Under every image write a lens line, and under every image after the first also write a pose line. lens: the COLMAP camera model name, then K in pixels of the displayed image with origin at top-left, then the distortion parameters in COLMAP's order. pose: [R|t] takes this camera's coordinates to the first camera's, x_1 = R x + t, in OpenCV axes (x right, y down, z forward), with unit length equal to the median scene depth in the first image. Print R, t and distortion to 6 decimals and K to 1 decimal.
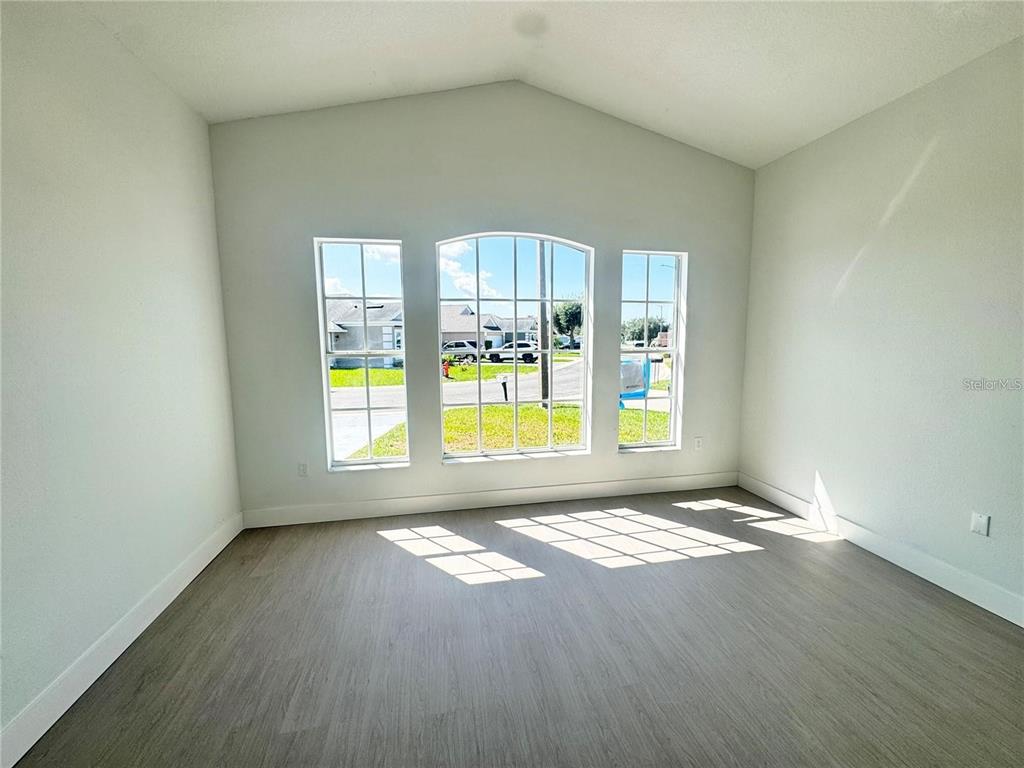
lens RADIAL K [[411.0, 0, 518.1], [0, 411.0, 387.6], [0, 0, 1]] dist [-0.004458, 0.001193]
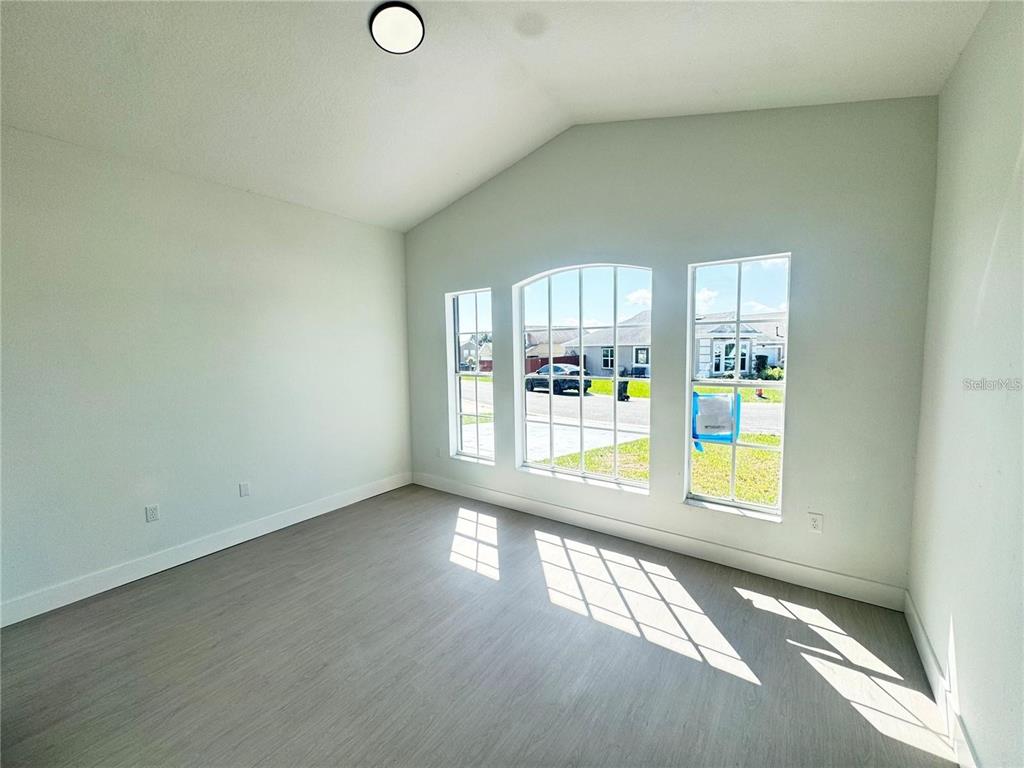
lens RADIAL K [[411.0, 0, 509.7], [0, 411.0, 386.5], [0, 0, 1]] dist [-0.004458, 0.001193]
pose [[0.685911, 0.065467, -0.724735, 0.652499], [-0.086247, 0.996239, 0.008365, -0.059982], [0.722557, 0.056769, 0.688977, 0.166652]]
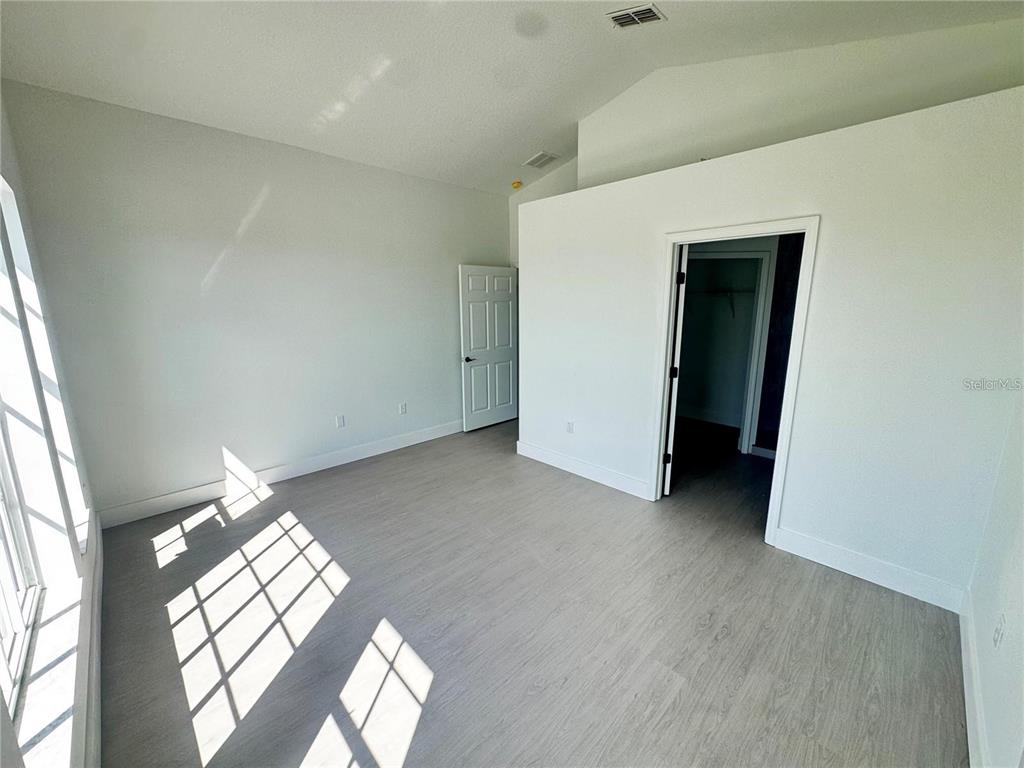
lens RADIAL K [[411.0, 0, 512.6], [0, 411.0, 374.1], [0, 0, 1]] dist [-0.004458, 0.001193]
pose [[-0.546706, -0.139724, 0.825585, -0.527866], [0.116672, 0.963649, 0.240351, -0.147690], [-0.829157, 0.227724, -0.510530, 0.824495]]
